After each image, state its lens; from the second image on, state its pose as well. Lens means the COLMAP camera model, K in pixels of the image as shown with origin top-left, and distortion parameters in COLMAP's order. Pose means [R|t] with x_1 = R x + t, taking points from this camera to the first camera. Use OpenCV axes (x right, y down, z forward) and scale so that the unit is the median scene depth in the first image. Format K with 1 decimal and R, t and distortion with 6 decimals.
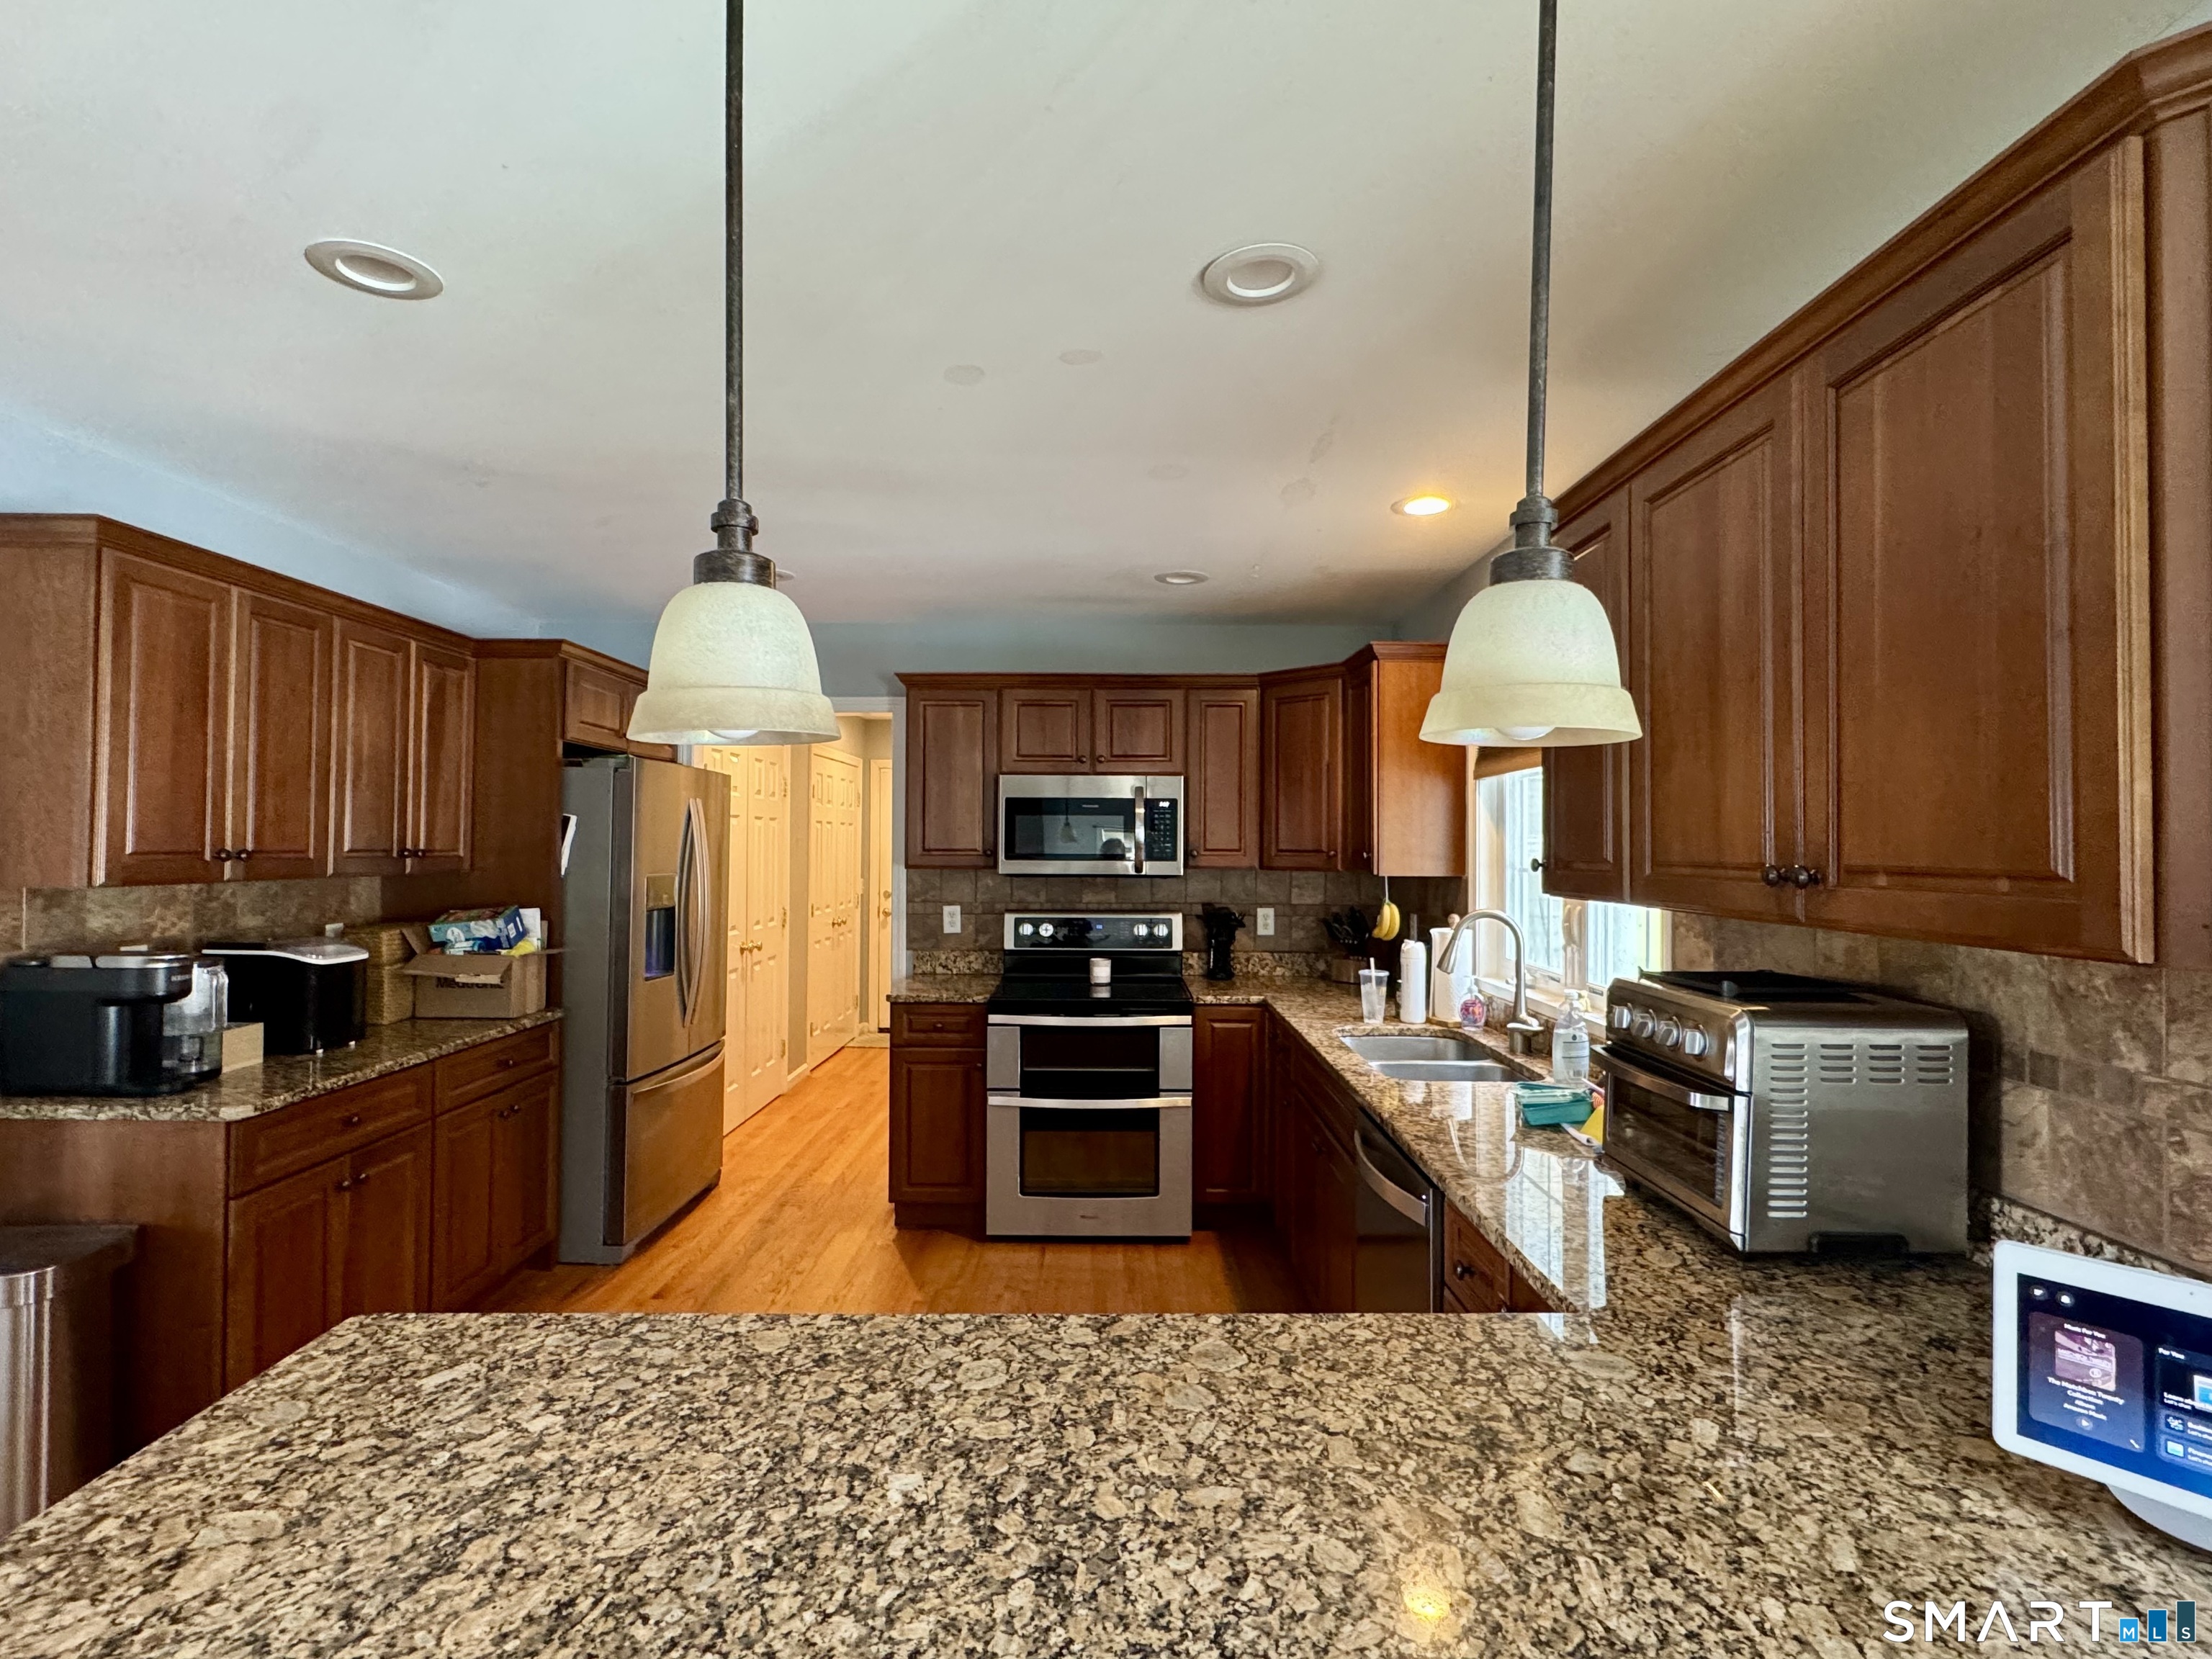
lens RADIAL K [[1050.6, 0, 1106.0], [0, 1050.6, 829.5], [0, 0, 1]] dist [-0.001029, -0.000816]
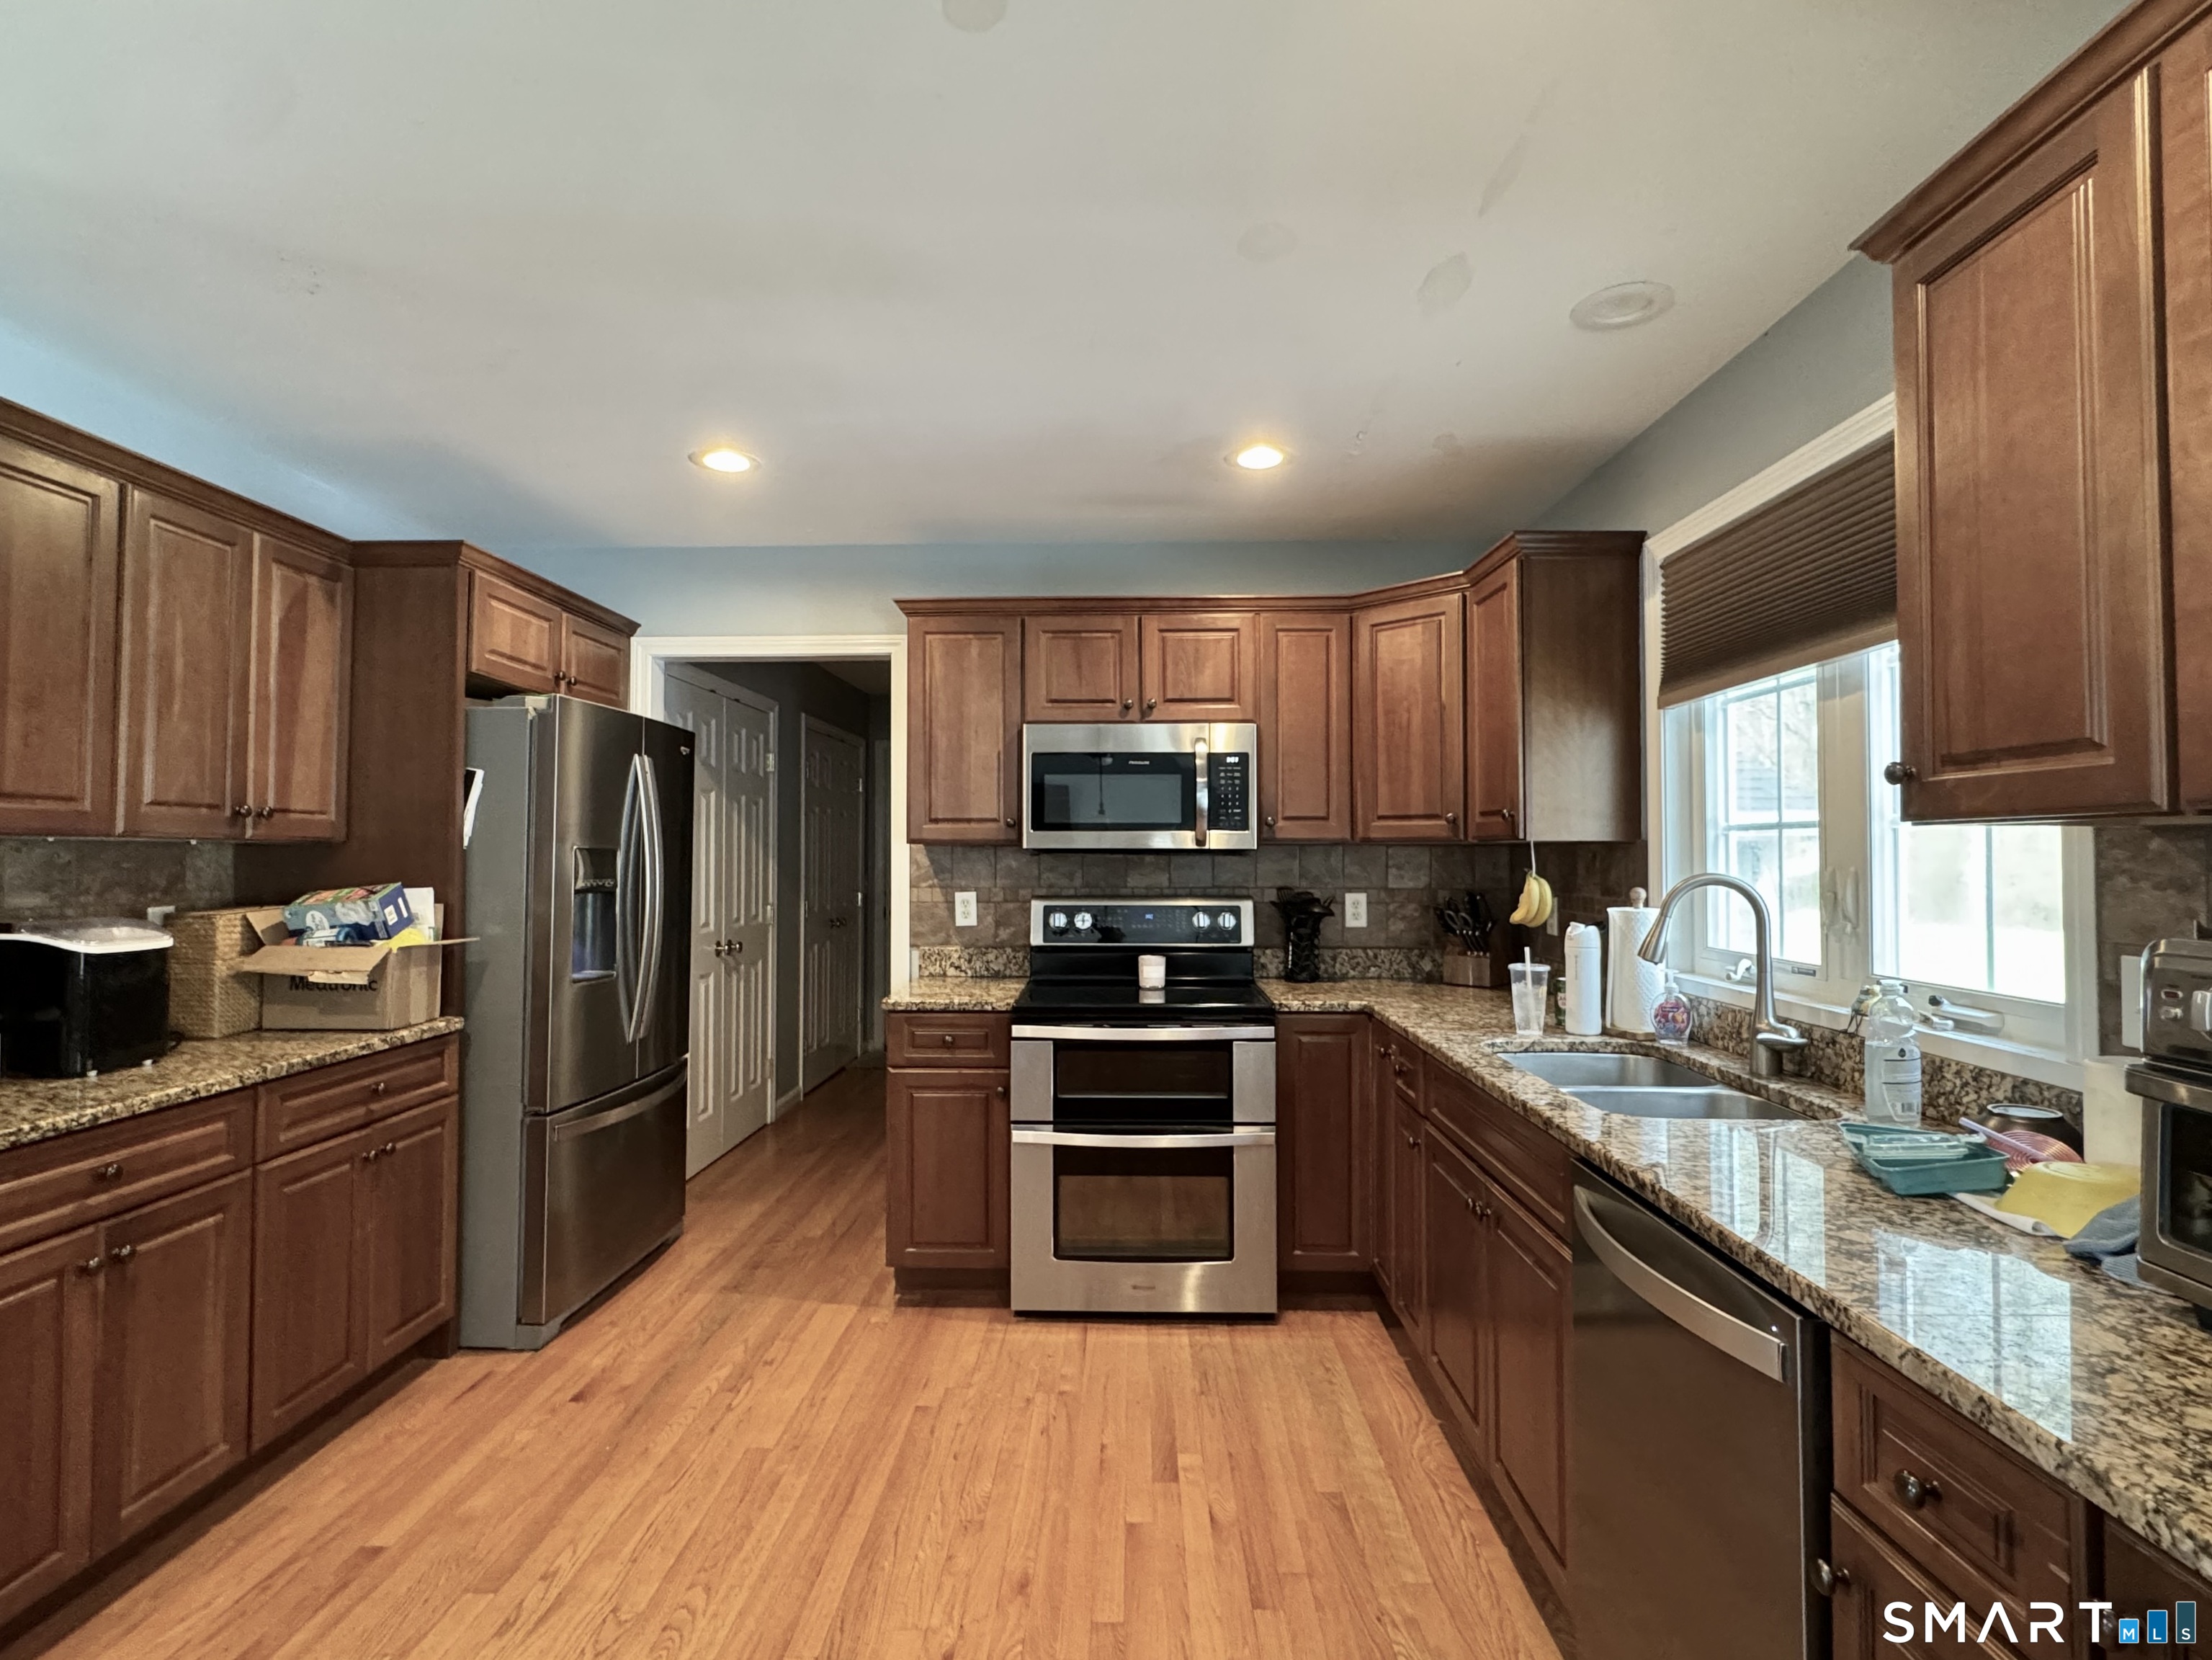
lens RADIAL K [[1083.4, 0, 1106.0], [0, 1083.4, 830.0], [0, 0, 1]] dist [-0.003382, -0.000533]
pose [[0.999773, -0.005125, -0.020681, -0.026087], [0.004899, 0.999928, -0.010952, 0.042160], [0.020736, 0.010848, 0.999726, 0.206341]]
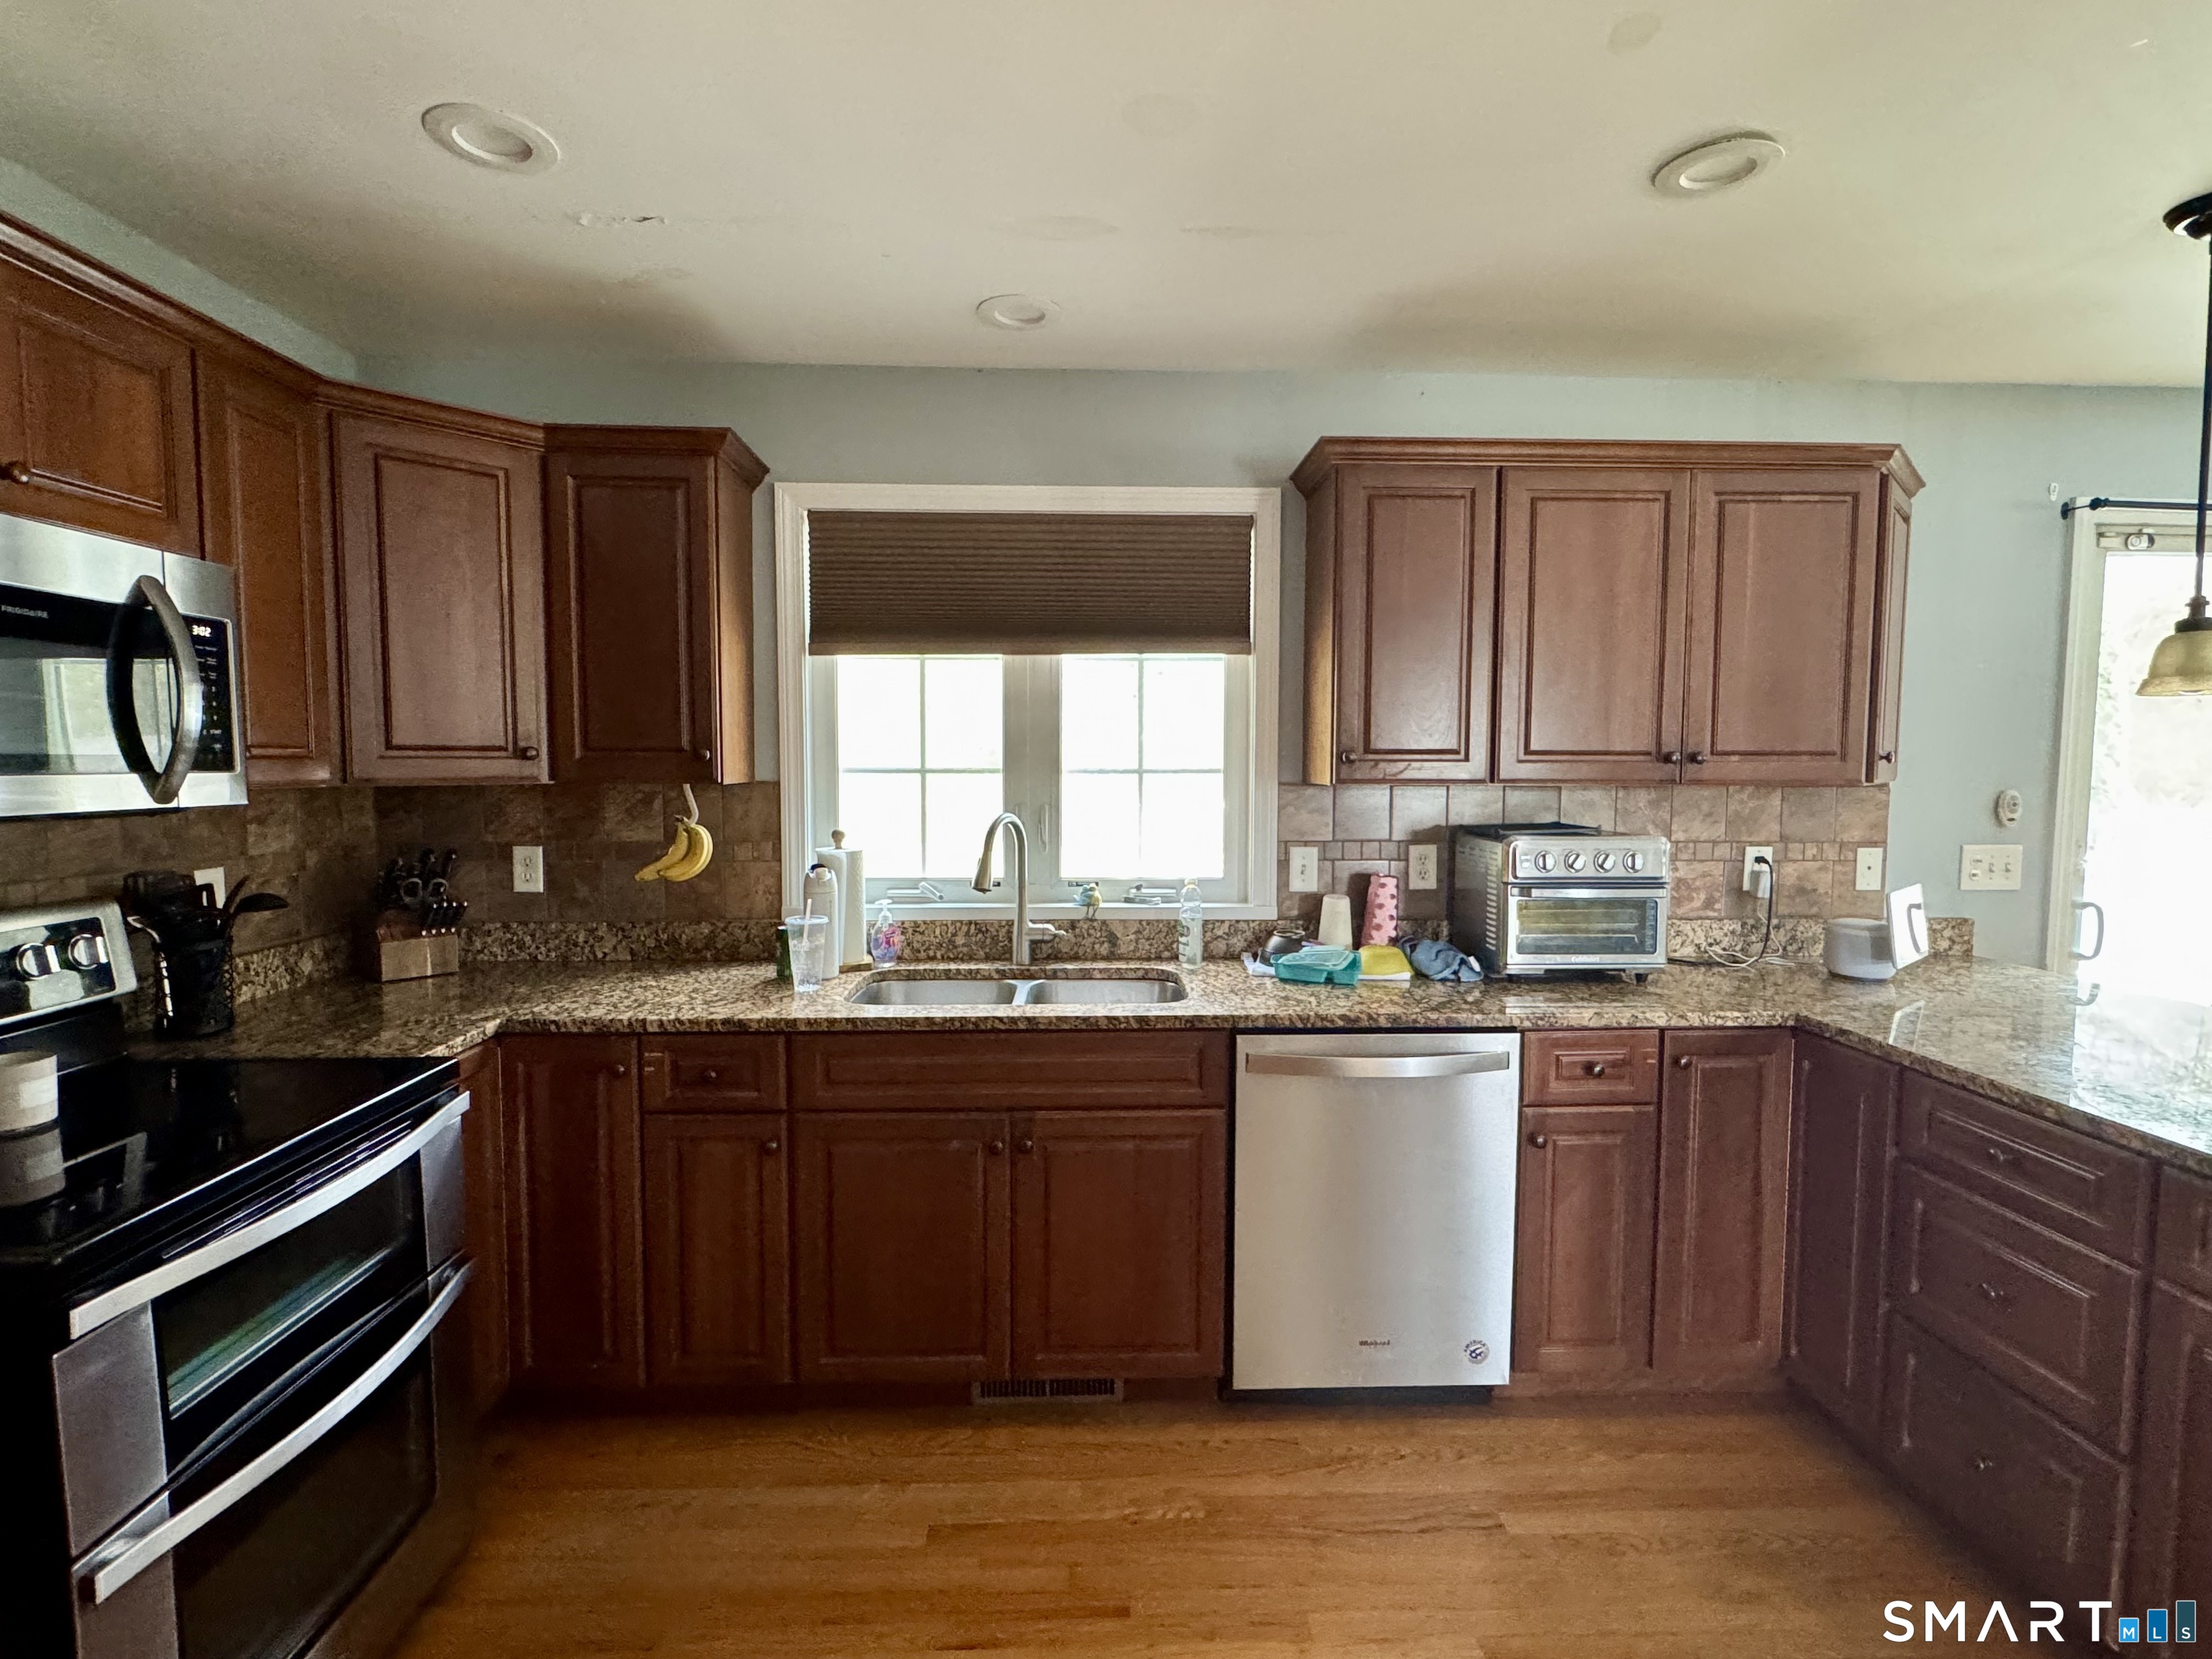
lens RADIAL K [[1050.6, 0, 1106.0], [0, 1050.6, 829.5], [0, 0, 1]] dist [-0.001029, -0.000816]
pose [[-0.041488, -0.074822, 0.996333, -0.408674], [-0.016283, 0.997110, 0.074203, 0.018408], [-0.999006, -0.013145, -0.042586, 0.754480]]
